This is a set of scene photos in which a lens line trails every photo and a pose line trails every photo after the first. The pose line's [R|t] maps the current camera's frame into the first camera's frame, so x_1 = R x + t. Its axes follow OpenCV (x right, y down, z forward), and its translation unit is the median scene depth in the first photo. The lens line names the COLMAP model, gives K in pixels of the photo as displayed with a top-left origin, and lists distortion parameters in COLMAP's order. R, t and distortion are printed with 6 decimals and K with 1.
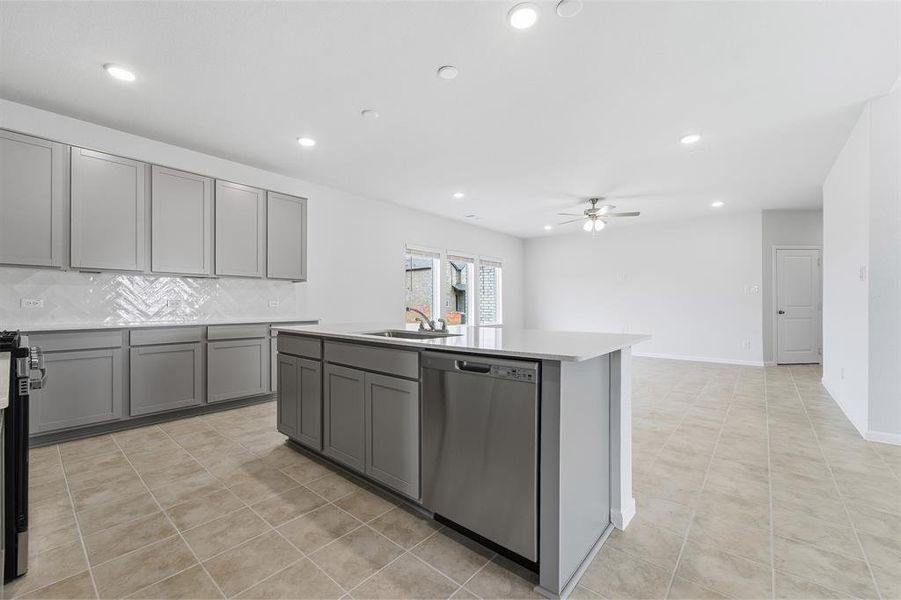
lens RADIAL K [[370.3, 0, 445.0], [0, 370.3, 300.9], [0, 0, 1]] dist [-0.000541, -0.000187]
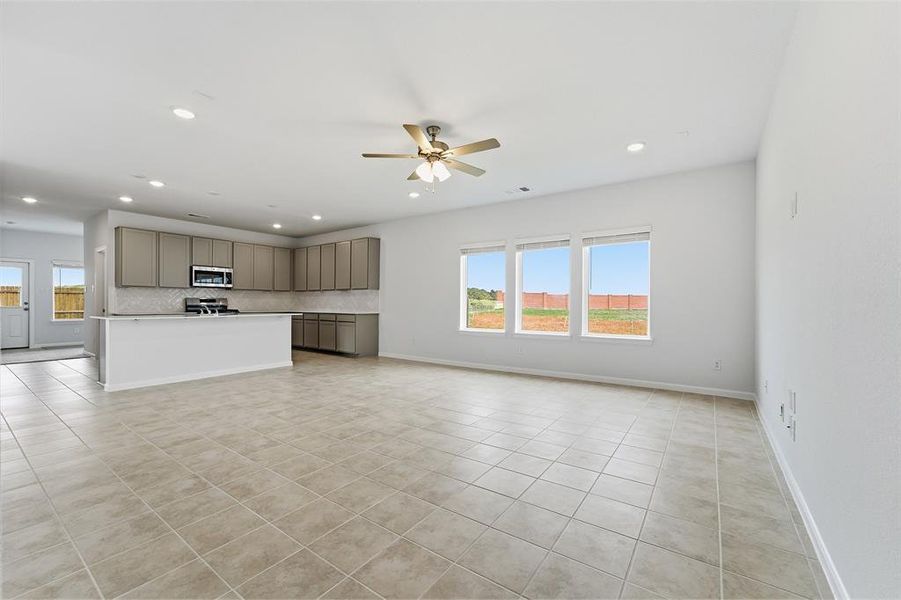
lens RADIAL K [[364.8, 0, 447.1], [0, 364.8, 303.3], [0, 0, 1]] dist [0.000472, -0.000087]
pose [[0.085279, -0.002022, -0.996355, 0.981533], [0.004189, 0.999990, -0.001671, 0.009347], [0.996348, -0.004031, 0.085286, 0.966594]]
